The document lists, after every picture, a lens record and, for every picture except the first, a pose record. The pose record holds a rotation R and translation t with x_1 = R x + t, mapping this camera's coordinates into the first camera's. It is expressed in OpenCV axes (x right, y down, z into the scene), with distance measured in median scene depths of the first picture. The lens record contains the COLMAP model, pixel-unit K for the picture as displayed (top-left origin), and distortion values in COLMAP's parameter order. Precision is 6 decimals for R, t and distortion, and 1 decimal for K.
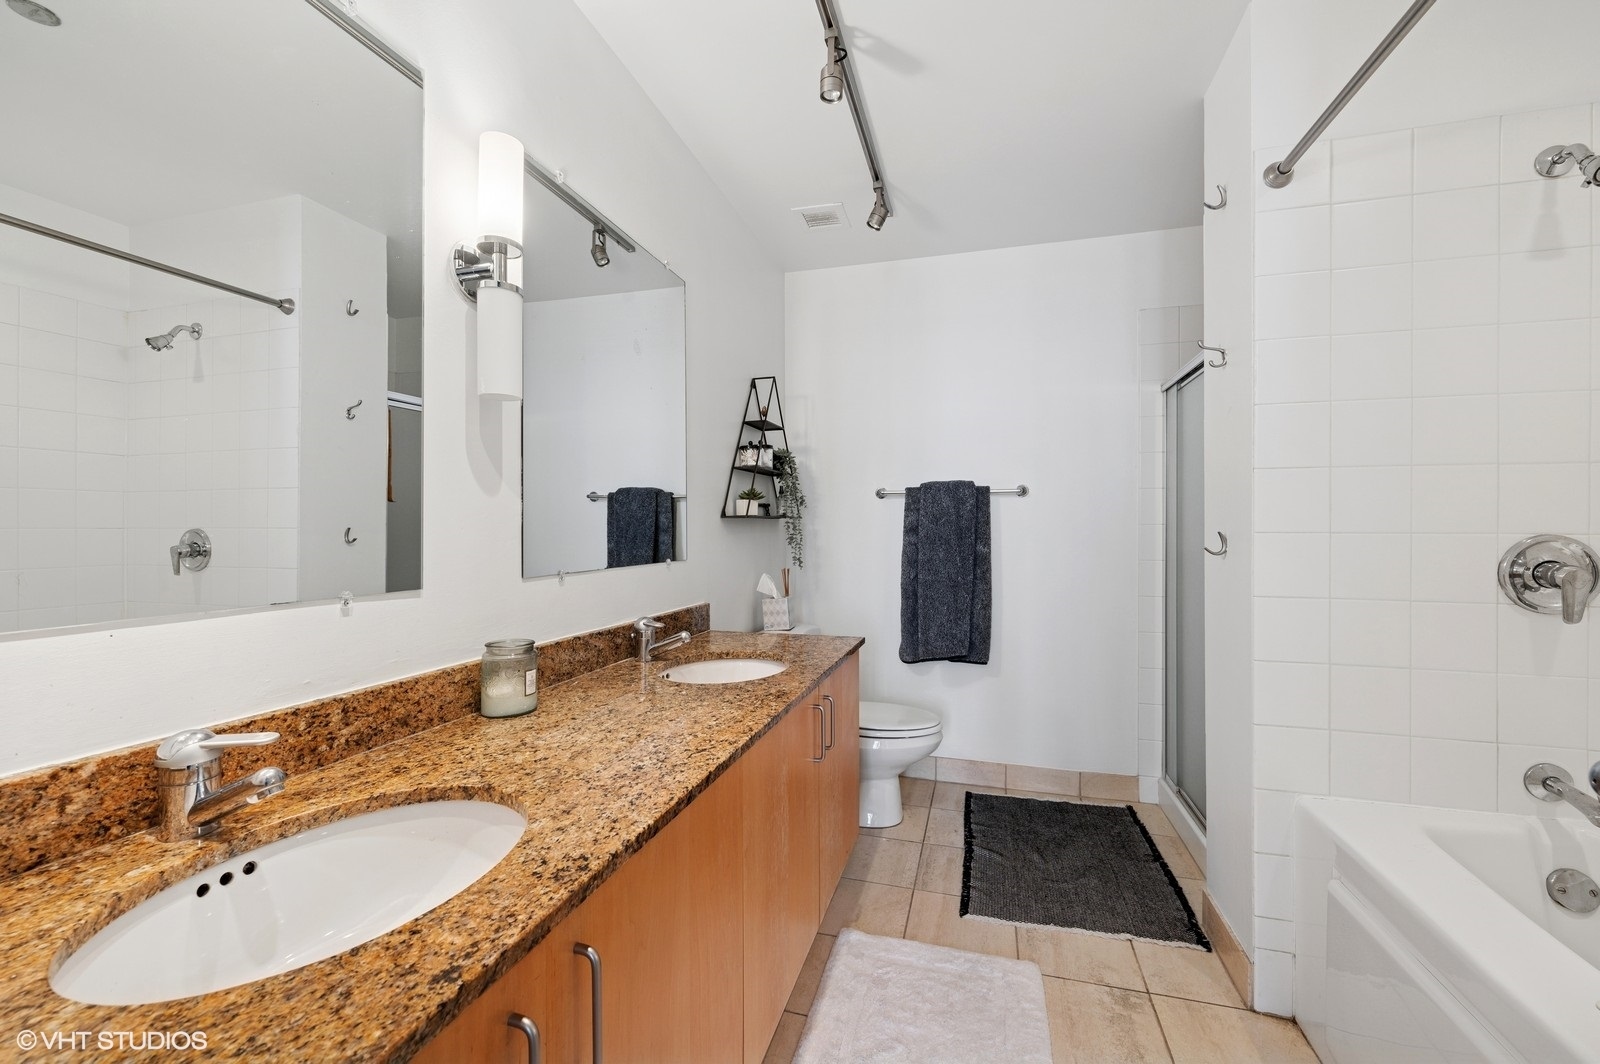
lens RADIAL K [[654.4, 0, 790.0], [0, 654.4, 530.2], [0, 0, 1]] dist [0.020798, 0.000391]
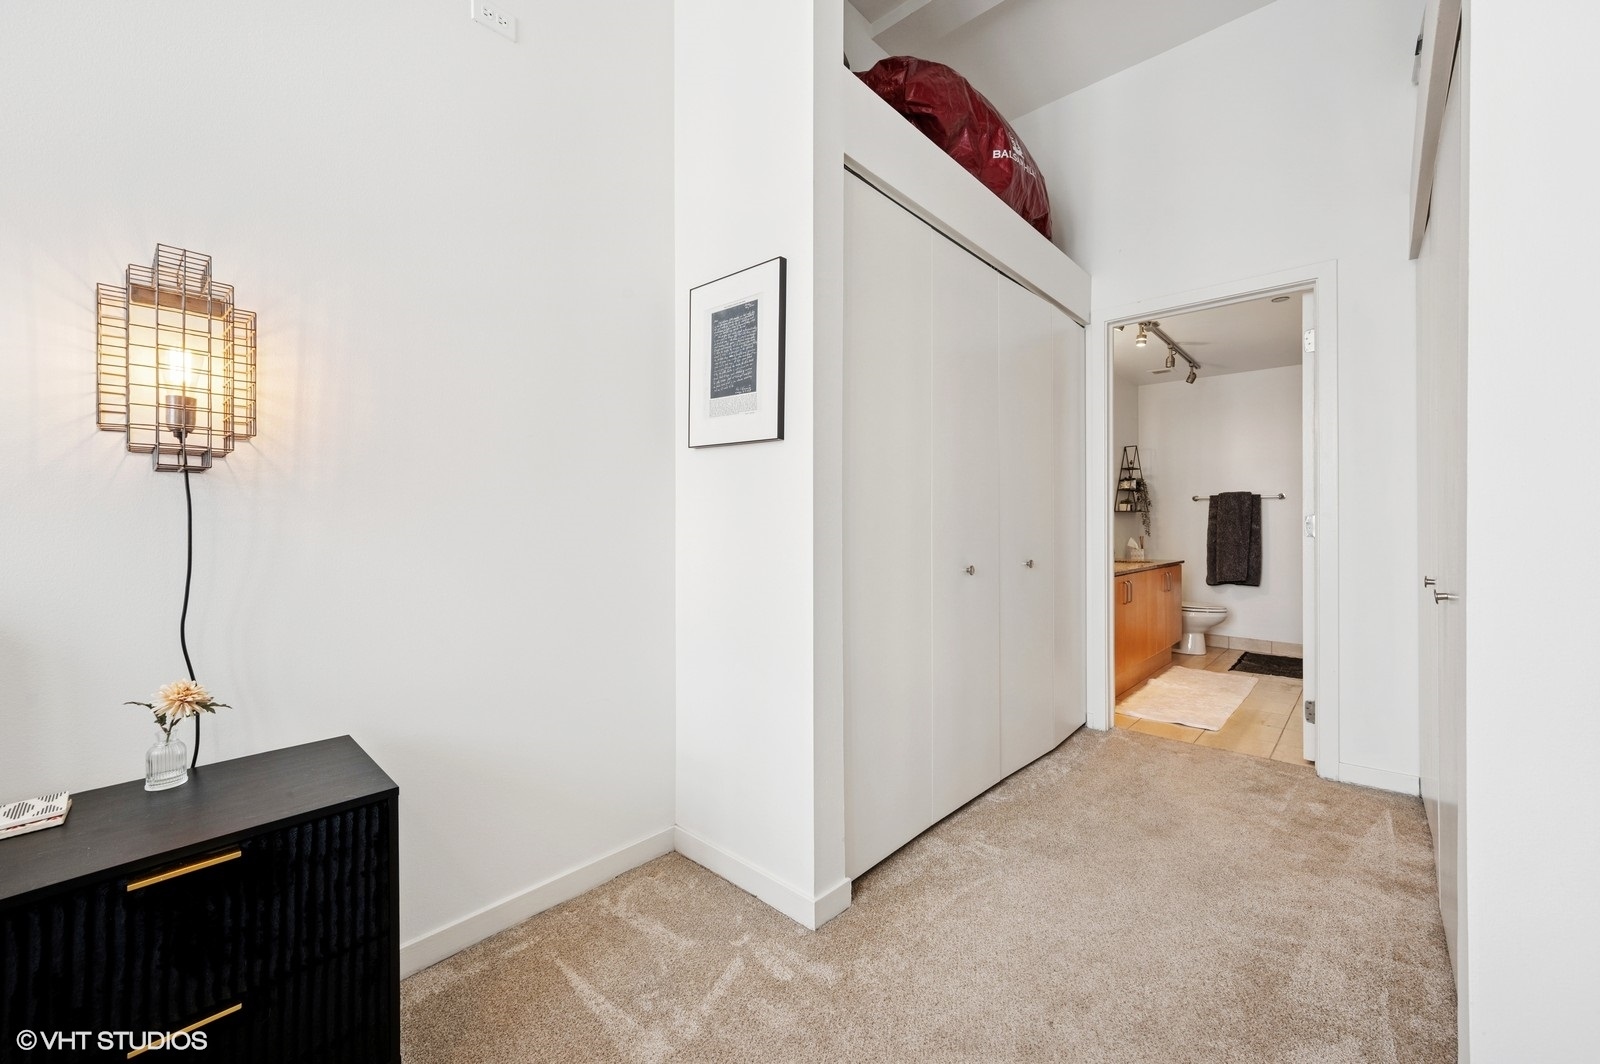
lens RADIAL K [[654.4, 0, 816.5], [0, 654.4, 519.1], [0, 0, 1]] dist [0.020798, 0.000391]
pose [[0.918690, -0.001912, -0.394975, -0.127993], [-0.001509, 0.999964, -0.008351, 0.023542], [0.394977, 0.008268, 0.918654, -1.306706]]
